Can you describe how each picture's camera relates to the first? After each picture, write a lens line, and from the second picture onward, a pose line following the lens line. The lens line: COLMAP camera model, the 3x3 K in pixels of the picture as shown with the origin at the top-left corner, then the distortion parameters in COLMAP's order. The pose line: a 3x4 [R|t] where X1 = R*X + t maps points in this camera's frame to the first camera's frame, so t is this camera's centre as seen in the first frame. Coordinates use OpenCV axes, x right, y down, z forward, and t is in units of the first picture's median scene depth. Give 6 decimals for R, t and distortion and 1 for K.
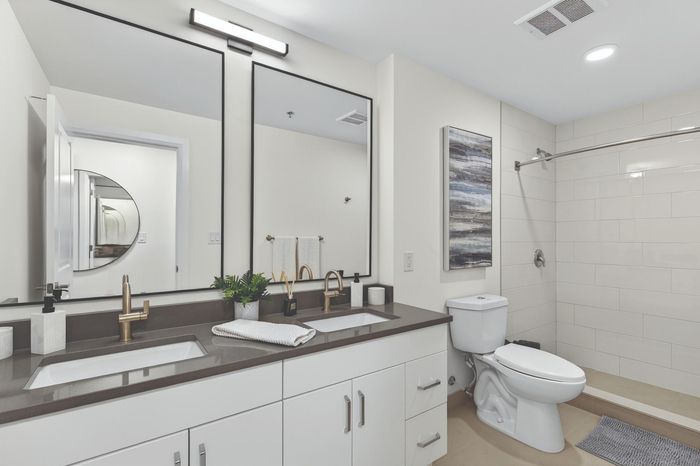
lens RADIAL K [[315.0, 0, 350.0], [0, 315.0, 233.0], [0, 0, 1]] dist [0.002898, 0.000605]
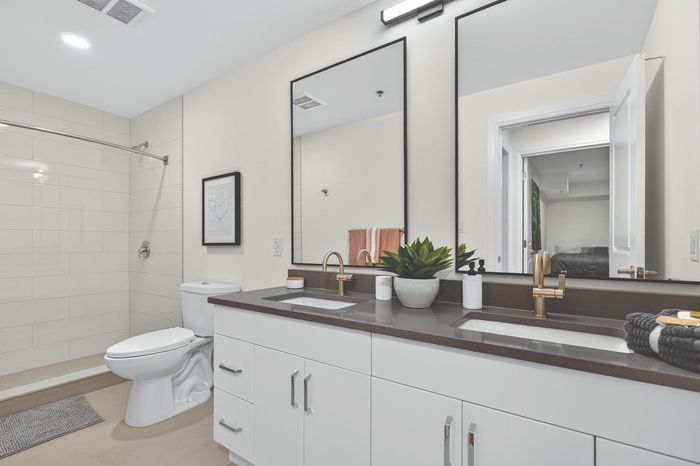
lens RADIAL K [[337.5, 0, 342.2], [0, 337.5, 232.6], [0, 0, 1]] dist [0.004222, 0.001109]
pose [[0.339680, 0.018041, -0.940368, 0.487405], [0.051625, 0.997951, 0.037794, 0.008352], [0.939123, -0.061384, 0.338053, 0.351952]]
